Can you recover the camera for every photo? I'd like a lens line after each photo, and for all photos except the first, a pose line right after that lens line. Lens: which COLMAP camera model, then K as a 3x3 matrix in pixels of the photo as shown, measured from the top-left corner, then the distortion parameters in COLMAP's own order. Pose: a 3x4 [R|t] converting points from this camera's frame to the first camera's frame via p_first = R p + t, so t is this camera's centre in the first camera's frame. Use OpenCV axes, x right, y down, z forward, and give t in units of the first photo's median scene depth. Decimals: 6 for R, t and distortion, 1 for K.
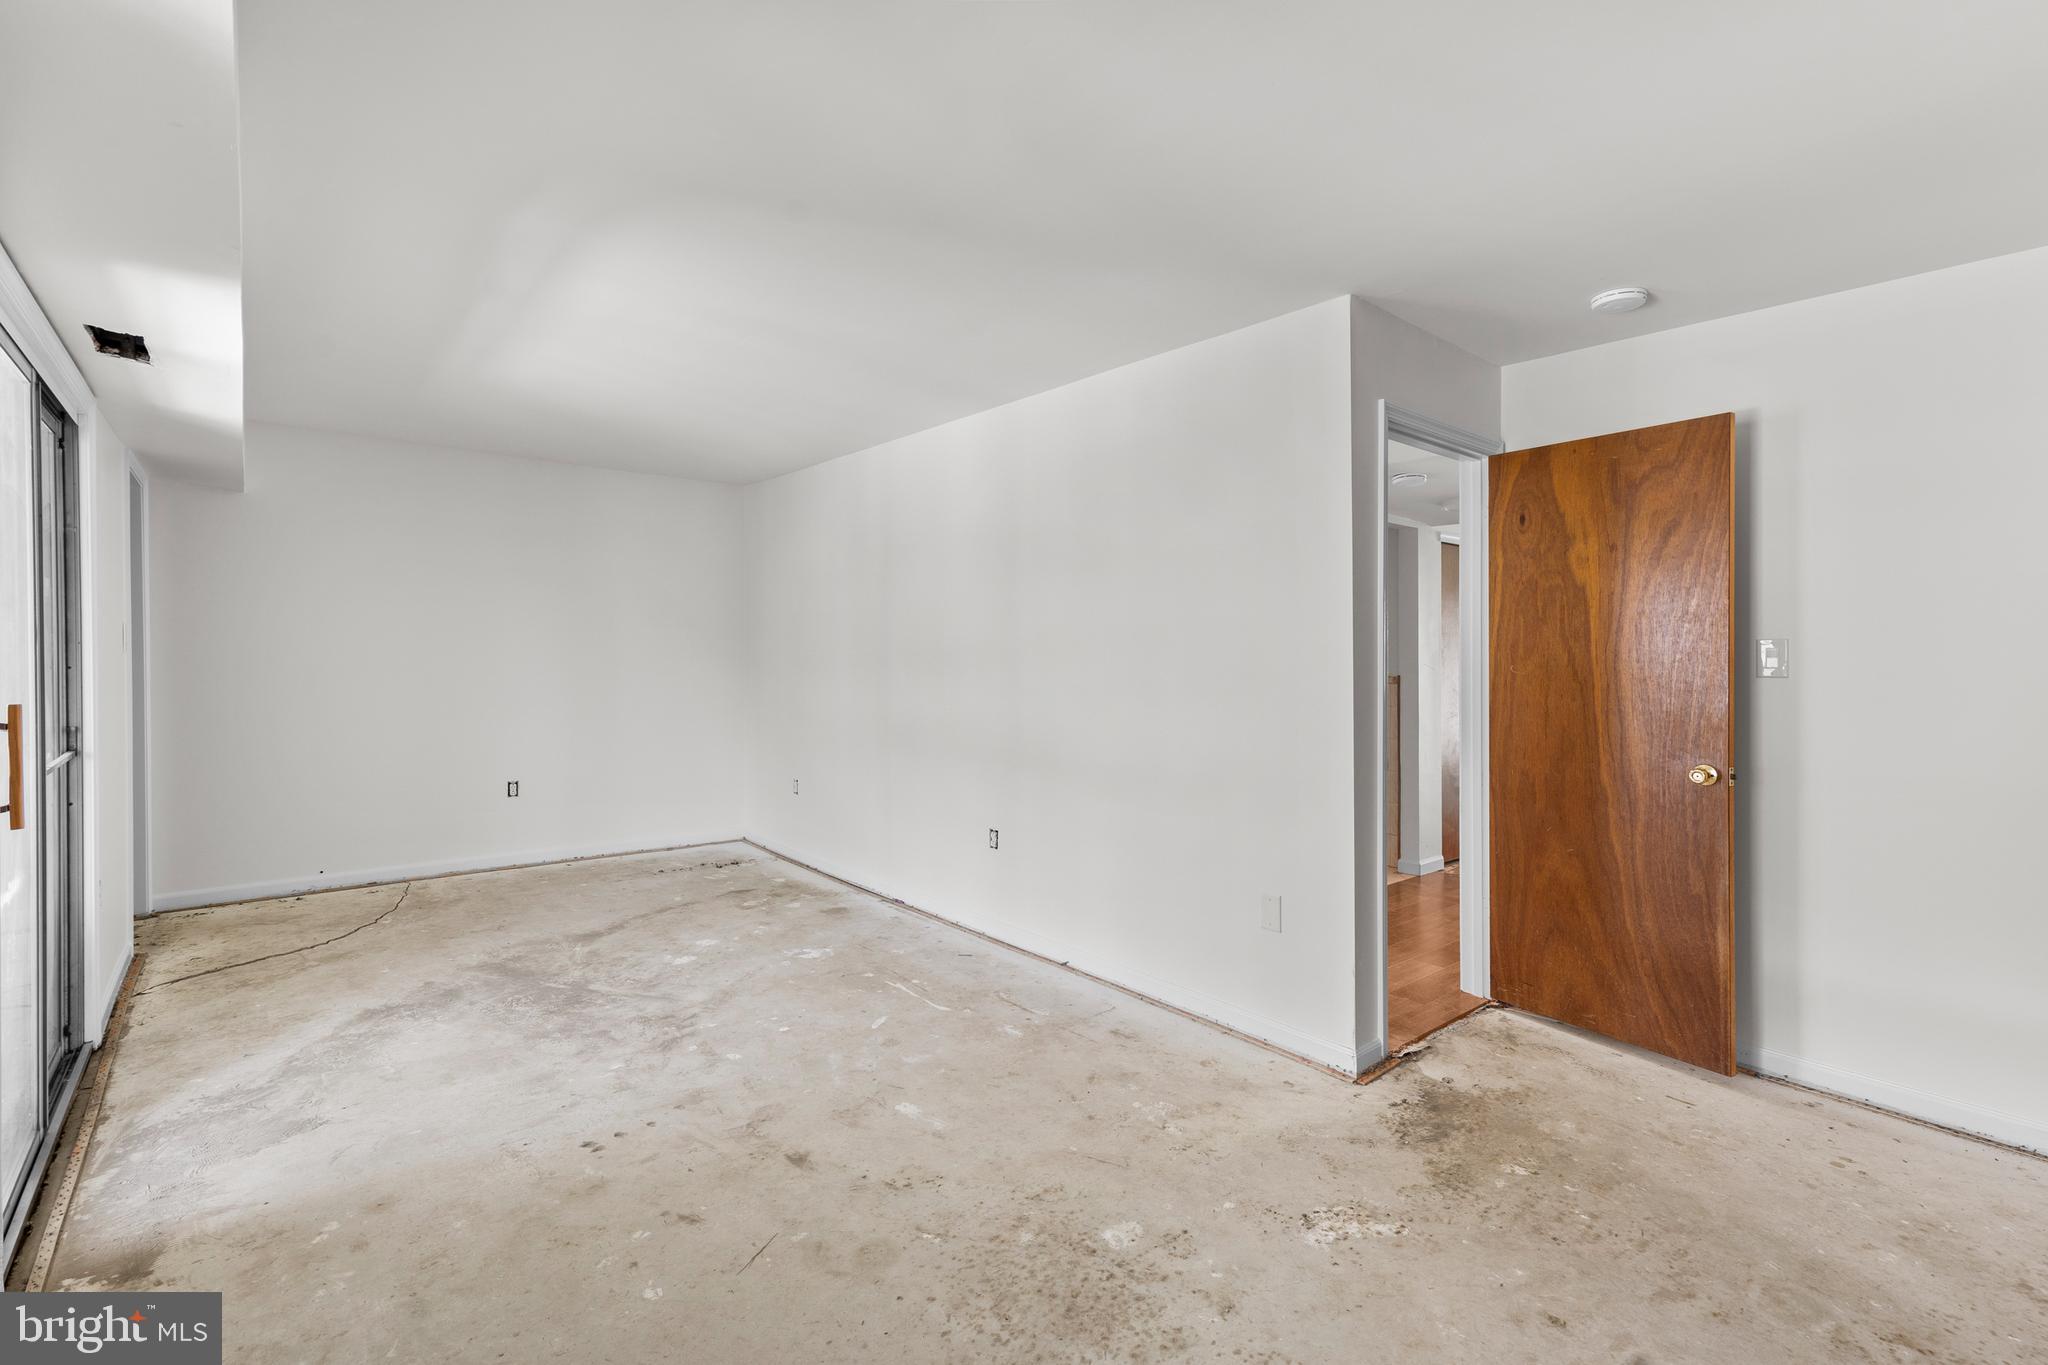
lens RADIAL K [[926.4, 0, 1020.2], [0, 926.4, 664.9], [0, 0, 1]] dist [-0.000682, 0.009217]
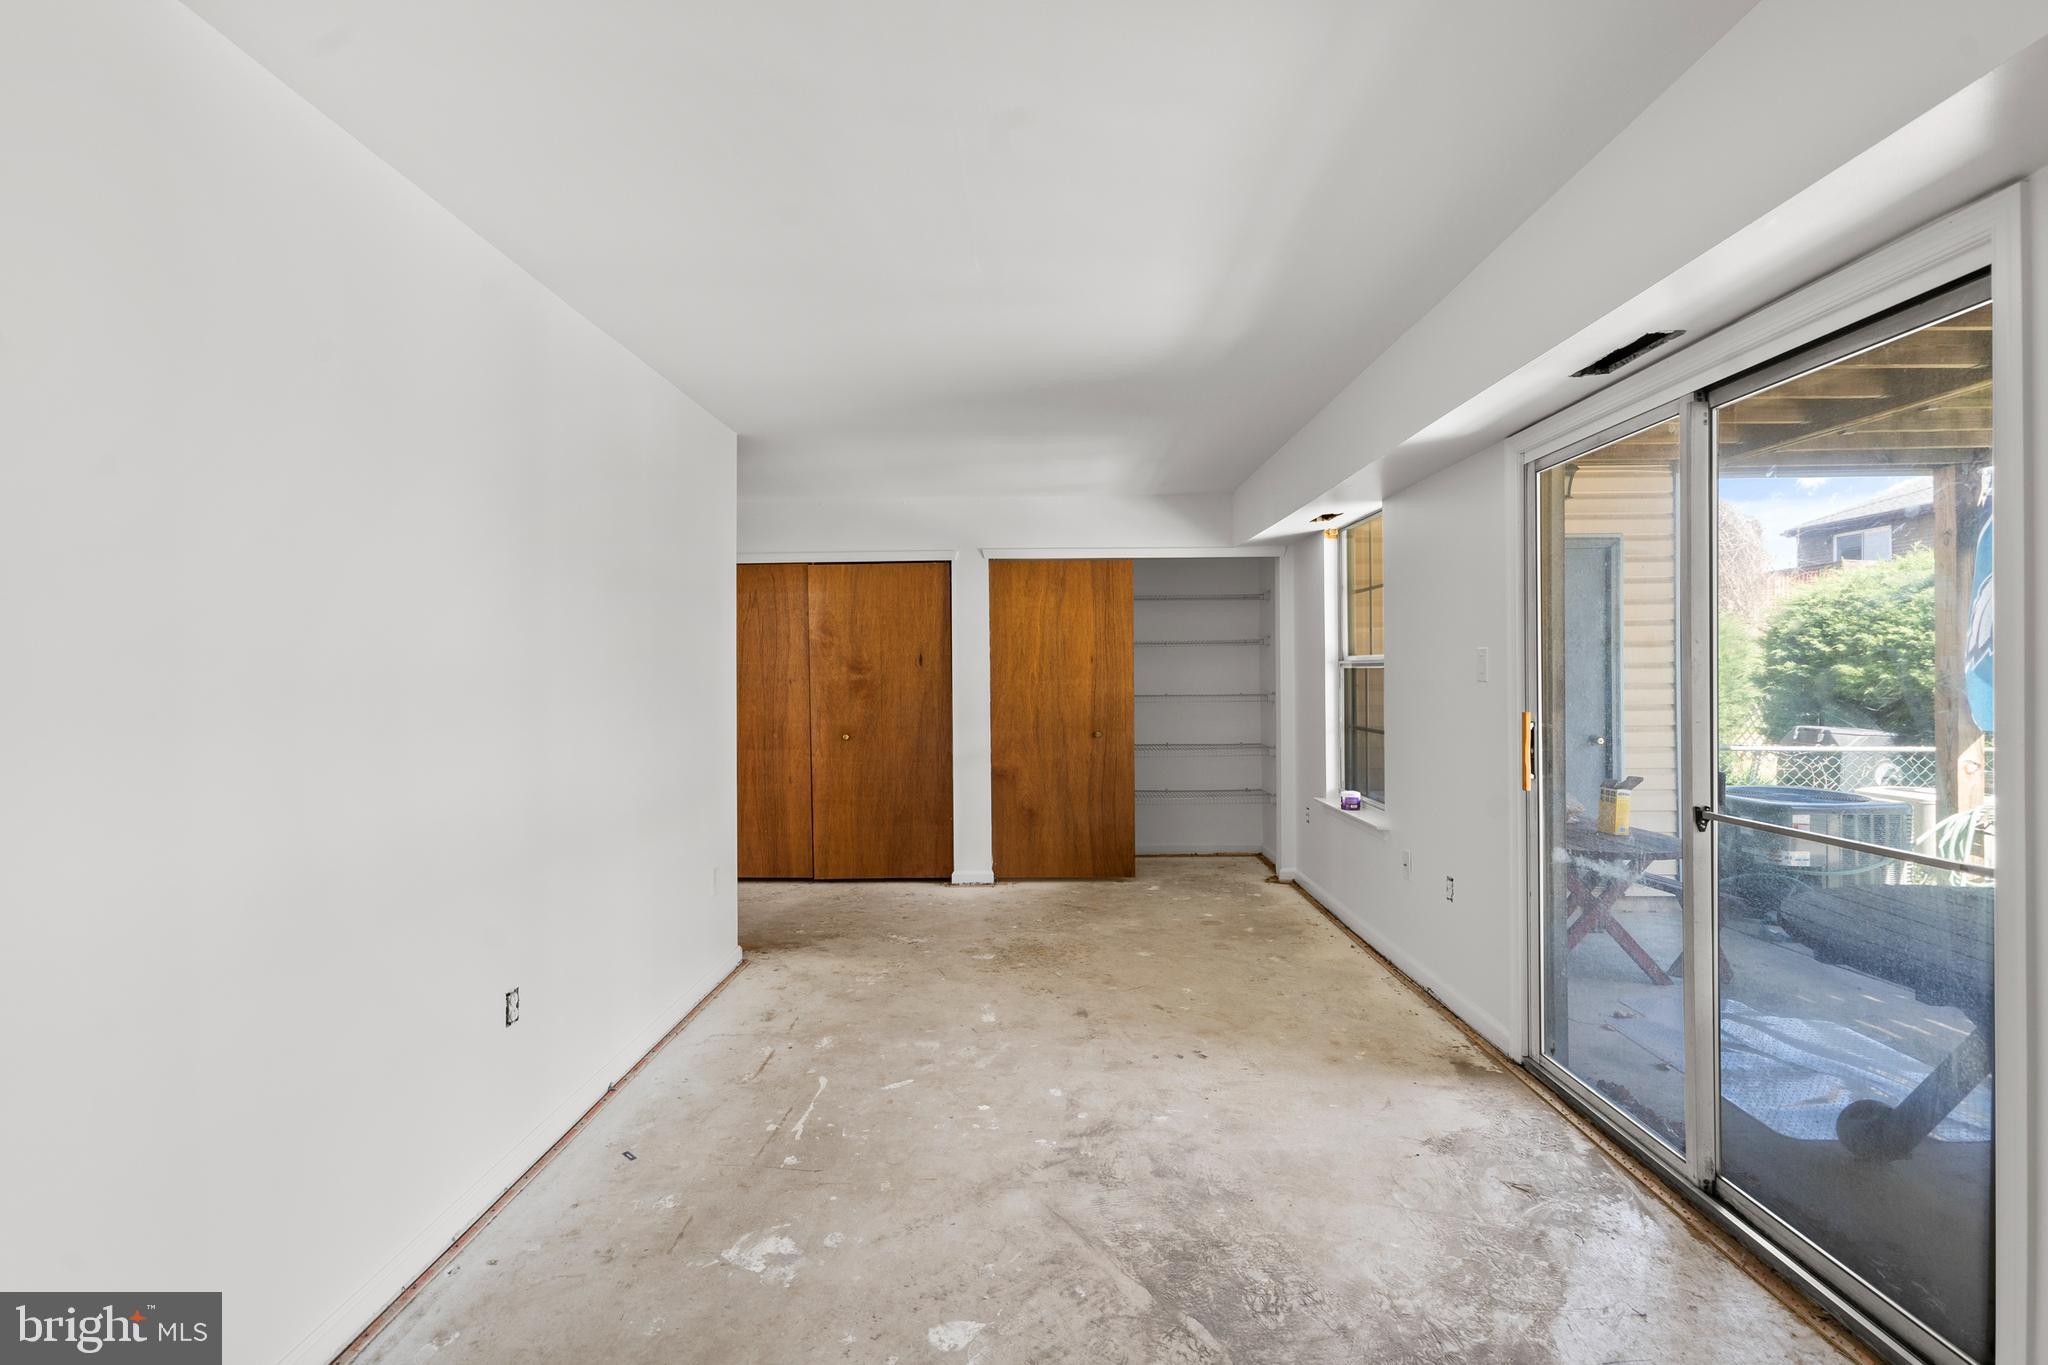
lens RADIAL K [[926.4, 0, 1020.2], [0, 926.4, 664.9], [0, 0, 1]] dist [-0.000682, 0.009217]
pose [[-0.755117, 0.004047, 0.655578, -0.875773], [0.008180, 0.999961, 0.003249, -0.033634], [-0.655539, 0.007816, -0.755120, 1.665916]]
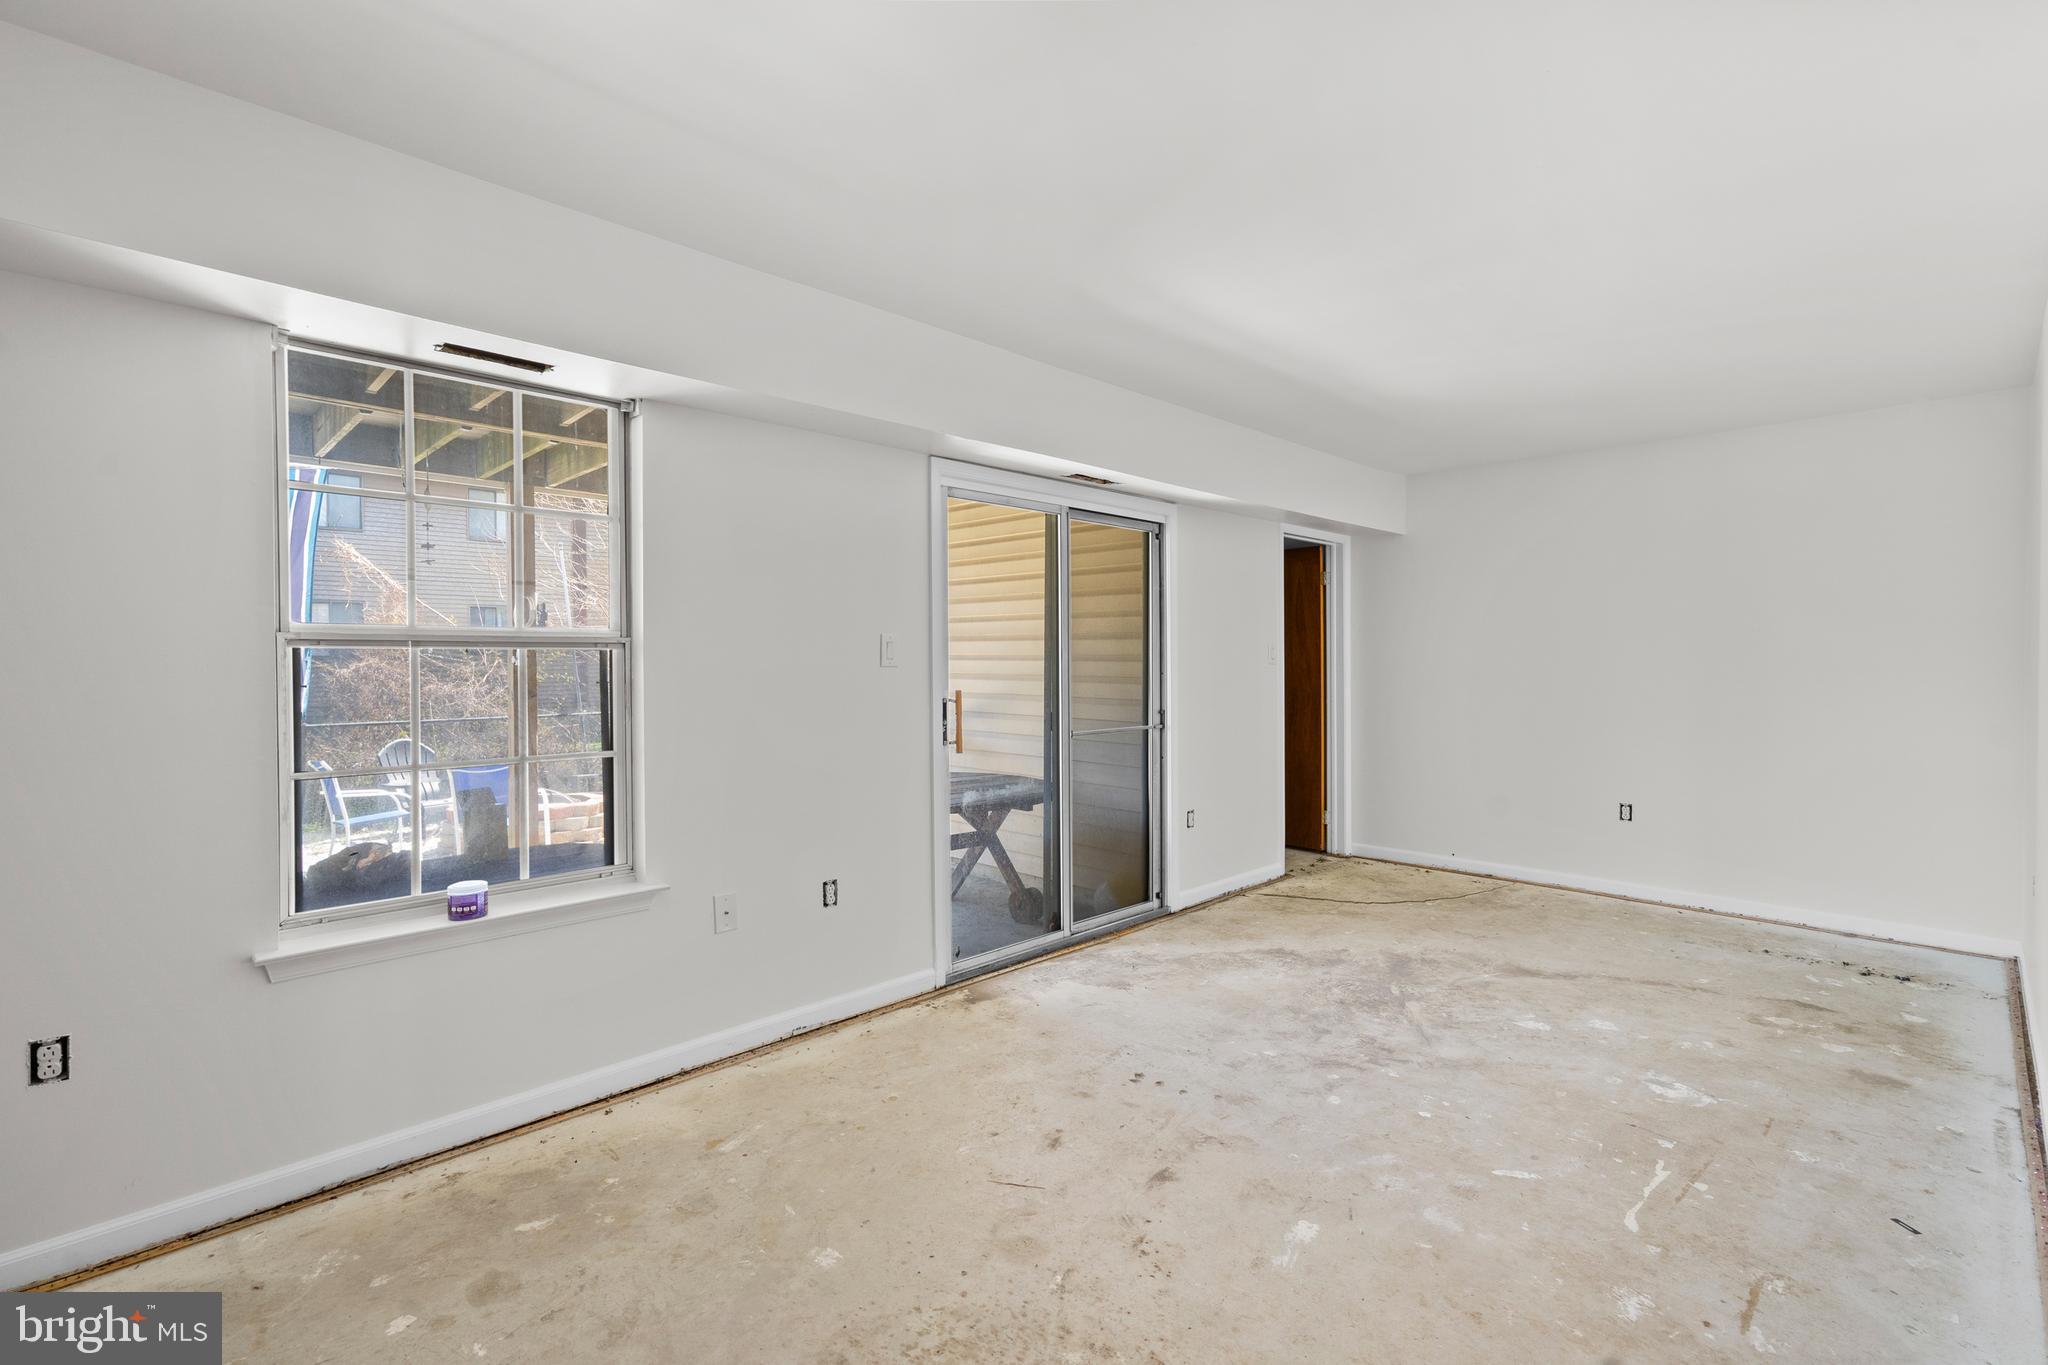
lens RADIAL K [[926.4, 0, 1020.2], [0, 926.4, 664.9], [0, 0, 1]] dist [-0.000682, 0.009217]
pose [[0.084953, -0.008892, -0.996345, 0.551211], [-0.004358, 0.999947, -0.009296, 0.000765], [0.996375, 0.005131, 0.084909, 0.575046]]
